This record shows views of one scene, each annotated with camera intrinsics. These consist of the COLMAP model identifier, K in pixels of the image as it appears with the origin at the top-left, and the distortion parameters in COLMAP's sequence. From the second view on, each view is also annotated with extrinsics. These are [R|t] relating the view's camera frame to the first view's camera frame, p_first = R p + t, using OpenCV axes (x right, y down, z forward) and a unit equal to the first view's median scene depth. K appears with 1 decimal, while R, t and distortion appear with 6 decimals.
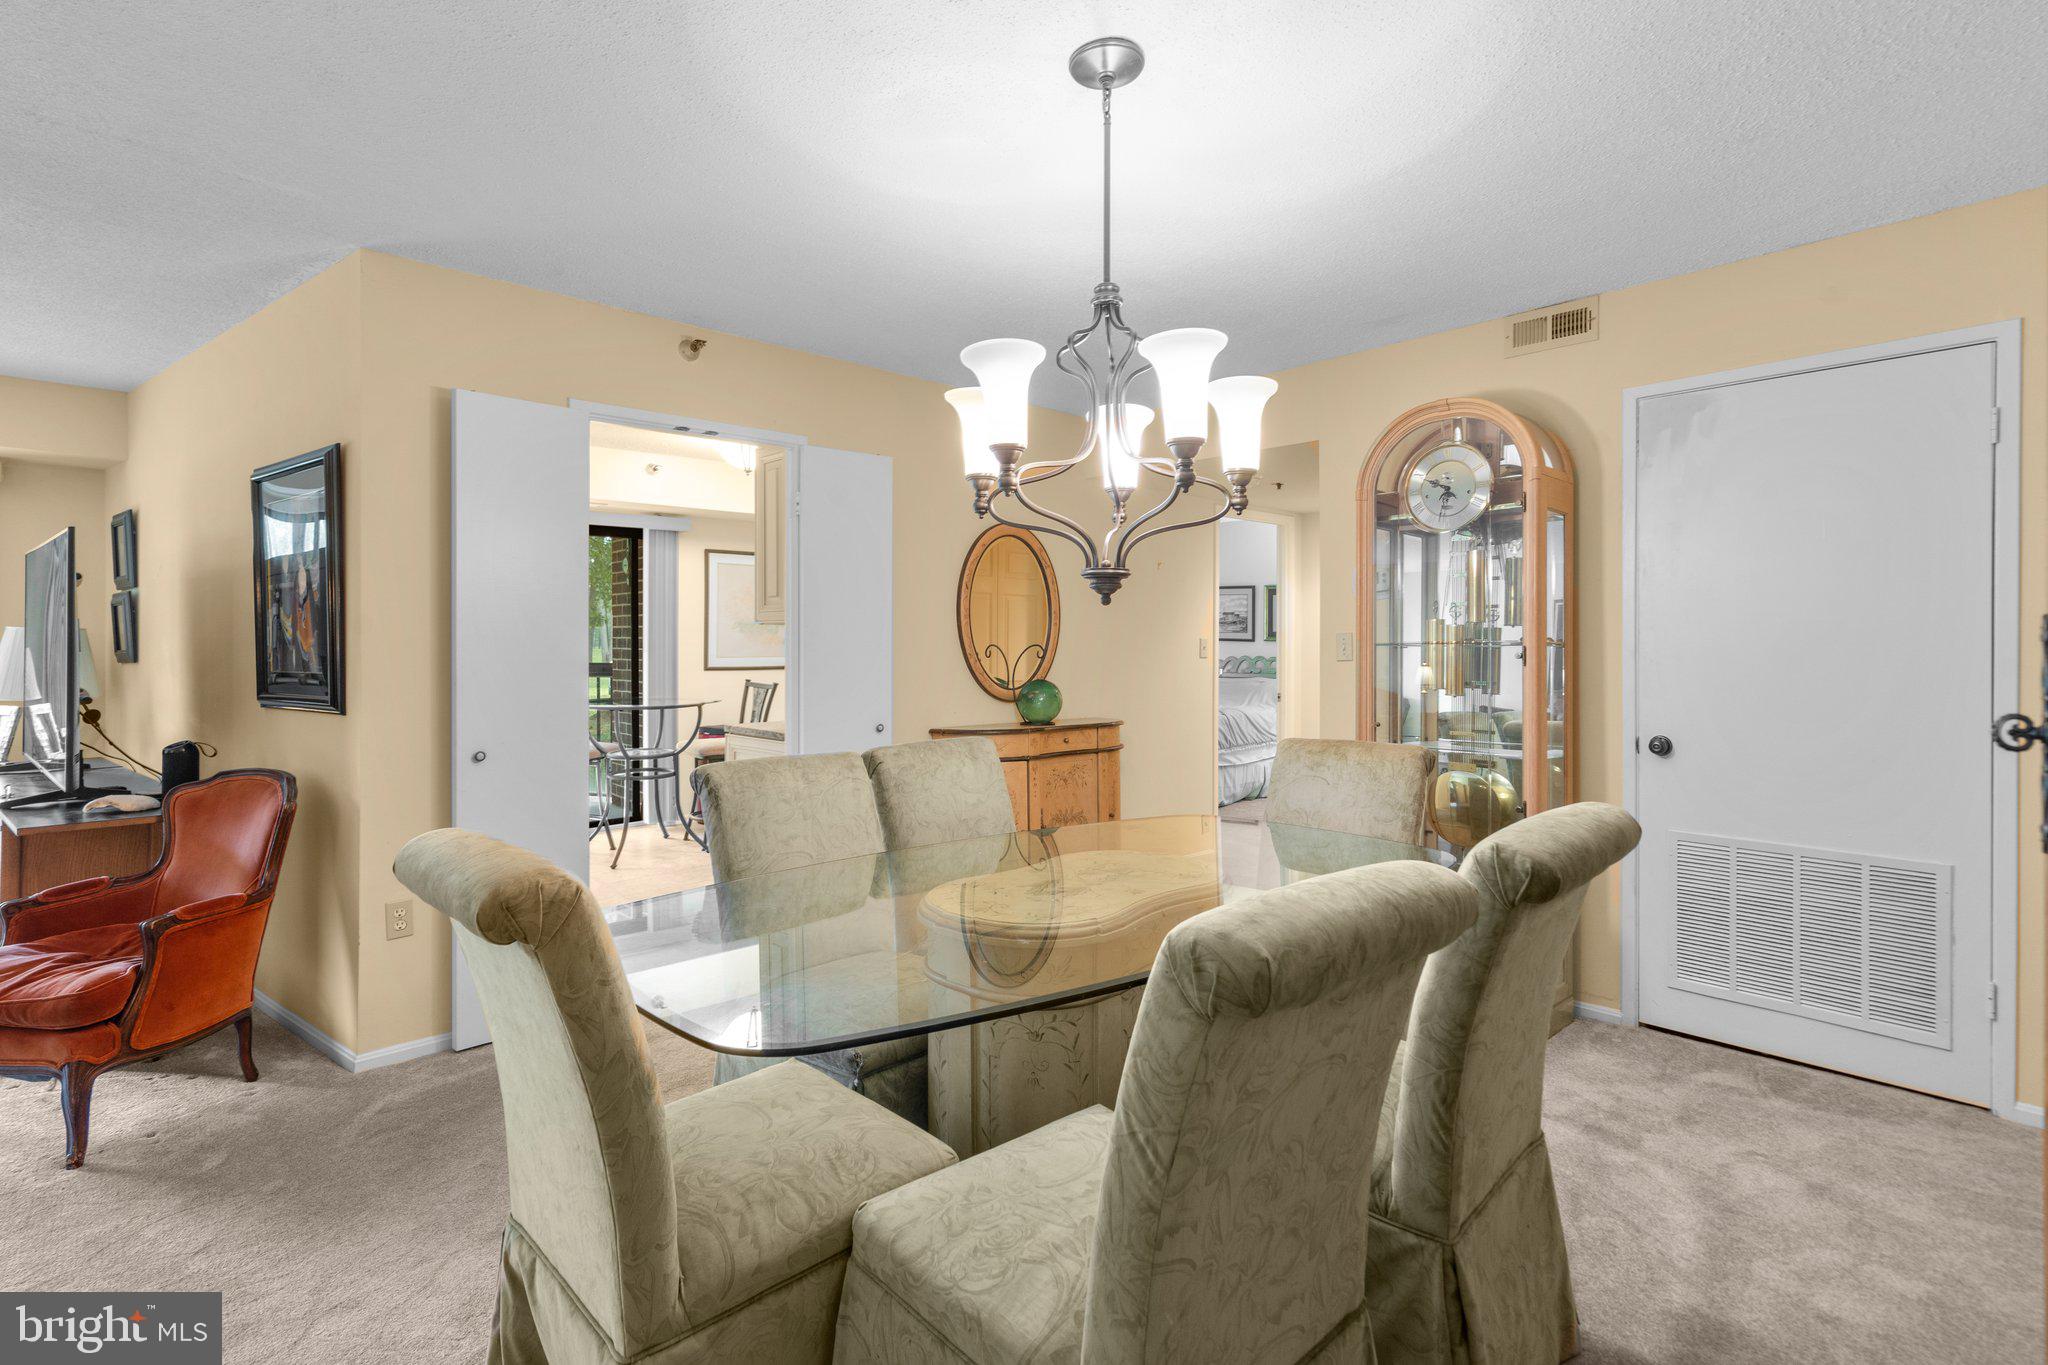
lens RADIAL K [[953.4, 0, 1032.6], [0, 953.4, 665.3], [0, 0, 1]] dist [-0.002238, 0.000875]
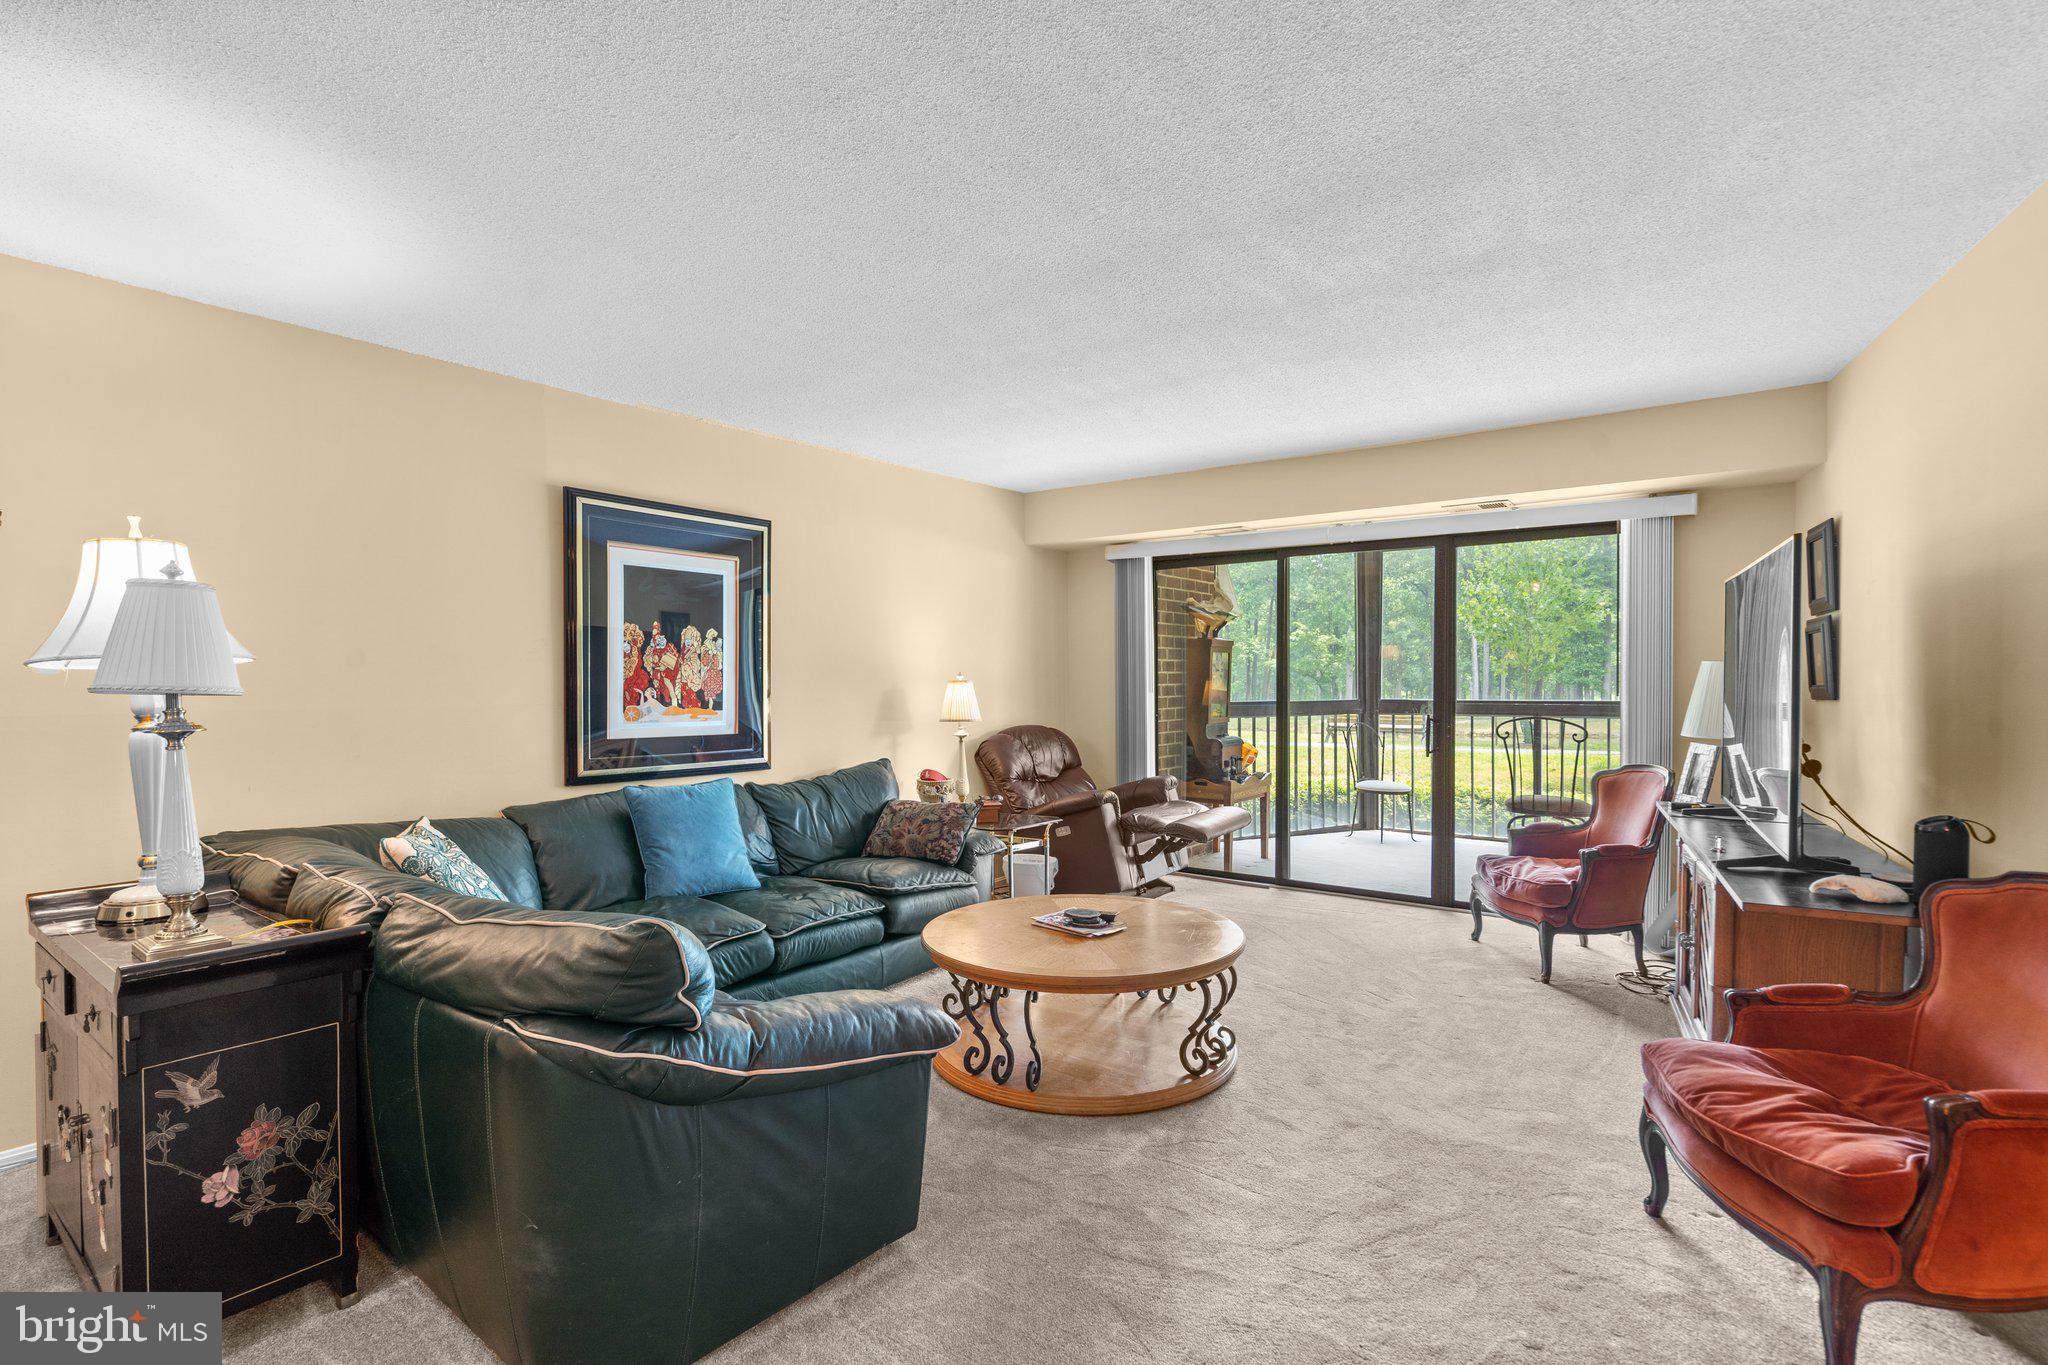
lens RADIAL K [[987.2, 0, 1024.0], [0, 987.2, 682.5], [0, 0, 1]] dist [-0.002975, 0.013691]
pose [[0.171917, -0.003754, -0.985104, -0.294078], [-0.012220, 0.999908, -0.005943, -0.006308], [0.985036, 0.013060, 0.171855, 0.210082]]
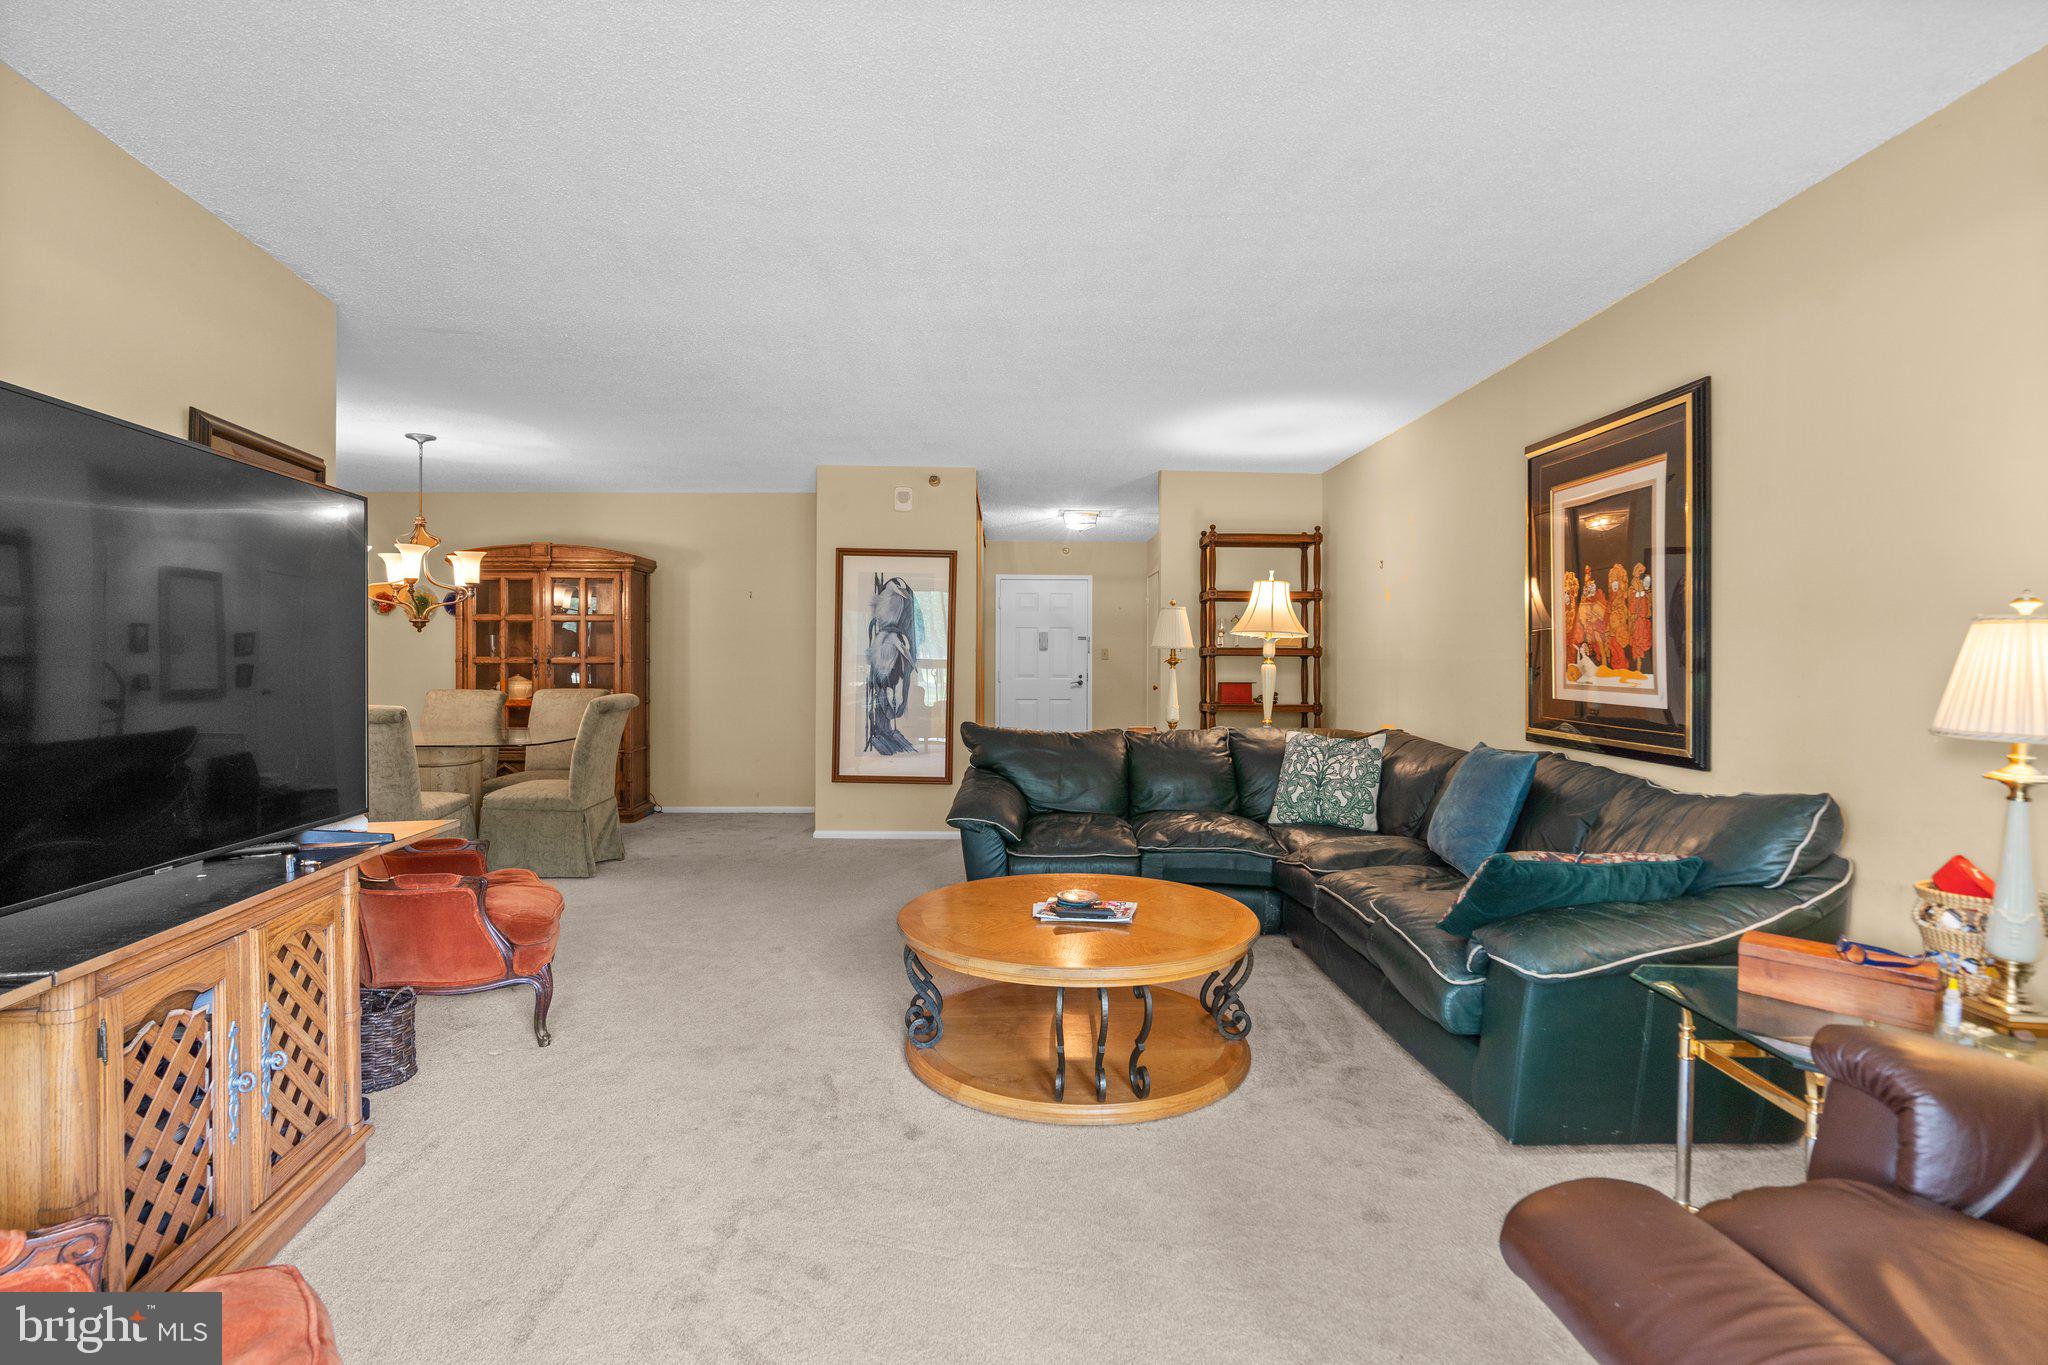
lens RADIAL K [[953.4, 0, 1032.6], [0, 953.4, 665.3], [0, 0, 1]] dist [-0.002238, 0.000875]
pose [[-0.755723, -0.008156, 0.654840, -1.973592], [0.009463, 0.999682, 0.023372, -0.007542], [-0.654823, 0.023859, -0.755406, 1.218649]]
